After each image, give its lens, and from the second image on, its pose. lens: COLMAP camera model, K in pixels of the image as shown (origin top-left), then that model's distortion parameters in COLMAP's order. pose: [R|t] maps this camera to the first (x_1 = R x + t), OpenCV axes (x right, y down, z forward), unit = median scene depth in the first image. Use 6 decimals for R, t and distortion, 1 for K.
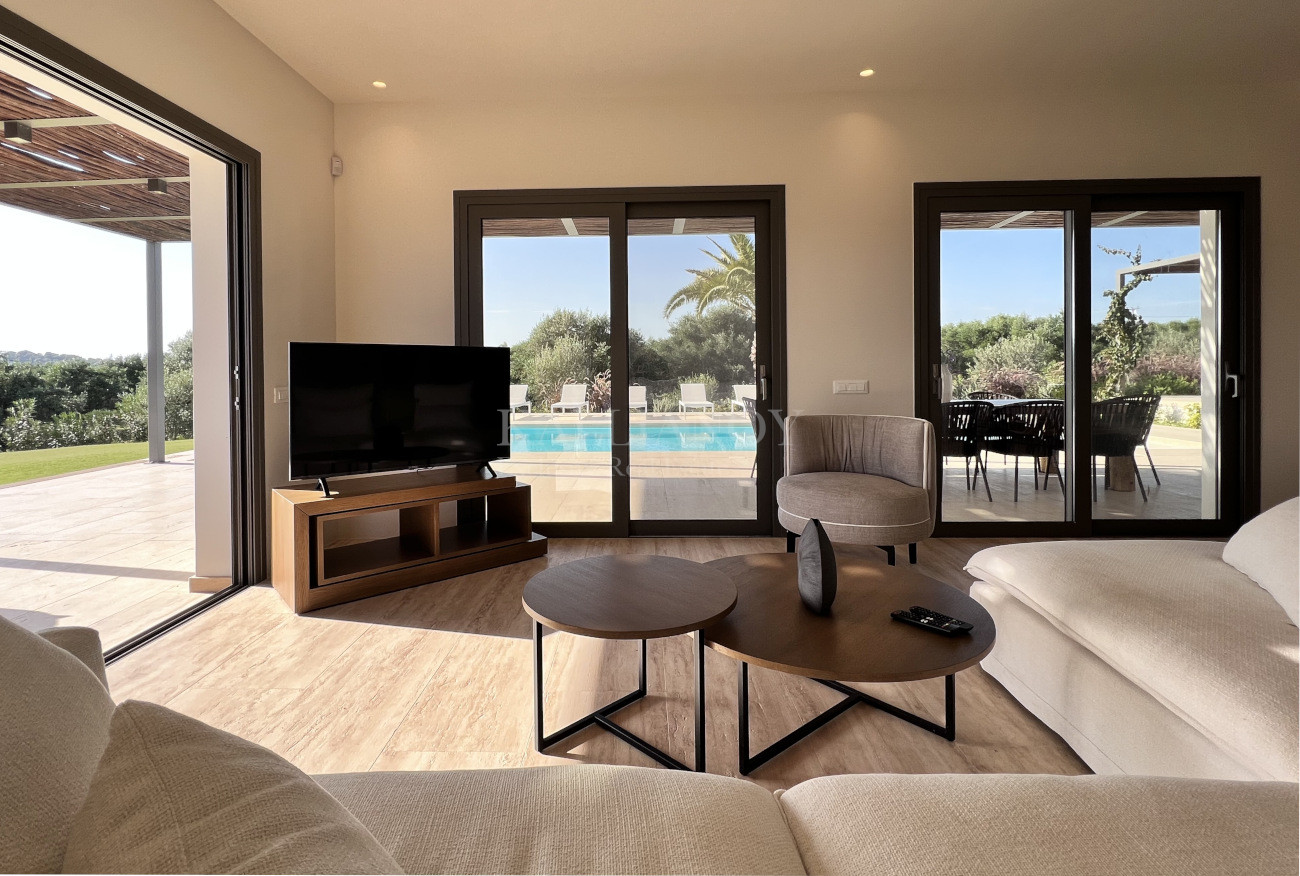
lens RADIAL K [[608.5, 0, 647.4], [0, 608.5, 373.9], [0, 0, 1]] dist [-0.001491, -0.000209]
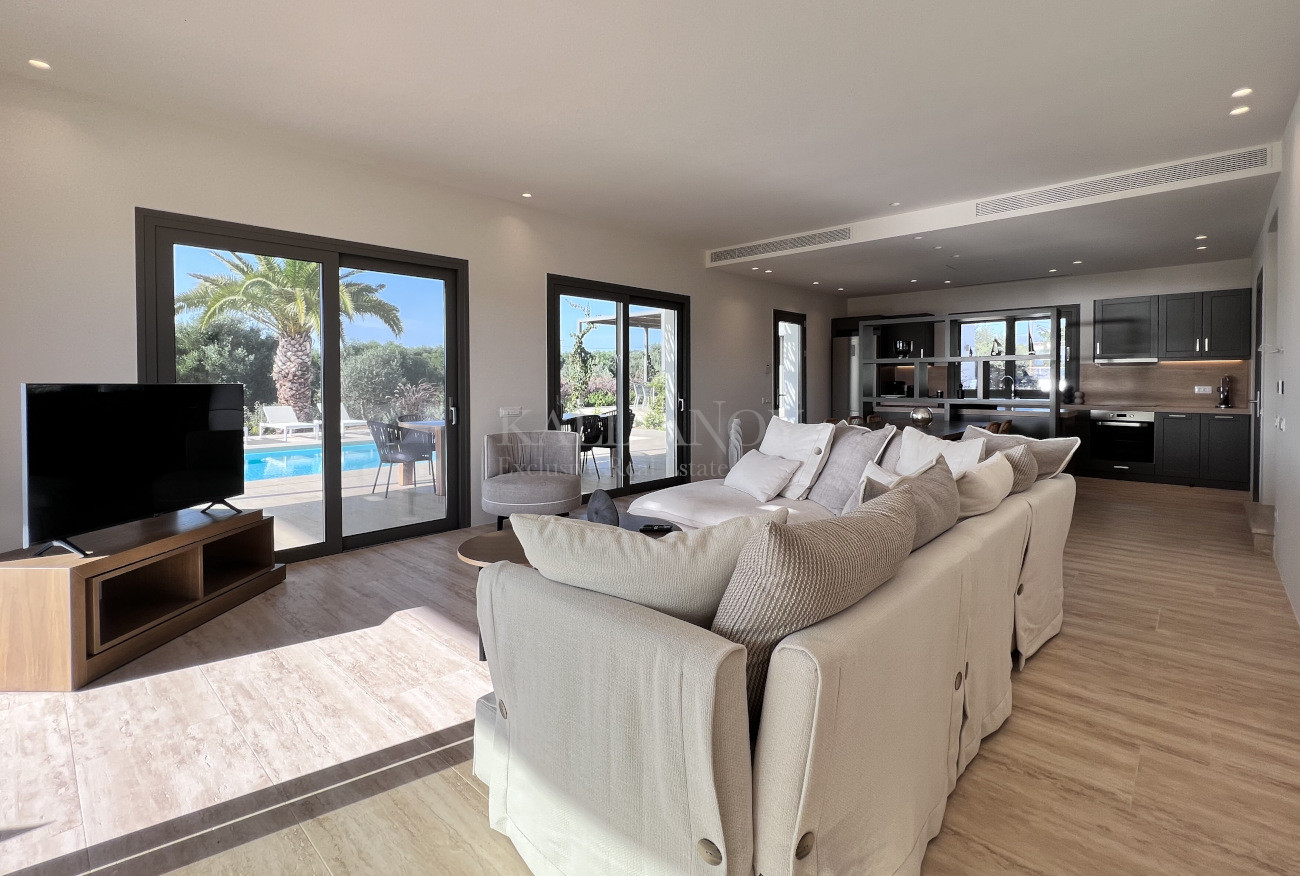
lens RADIAL K [[584.8, 0, 649.2], [0, 584.8, 390.1], [0, 0, 1]] dist [0.000452, 0.000154]
pose [[0.668260, -0.004258, 0.743916, -0.463864], [0.001616, 0.999990, 0.004272, -0.034286], [-0.743926, -0.001652, 0.668260, -0.142912]]
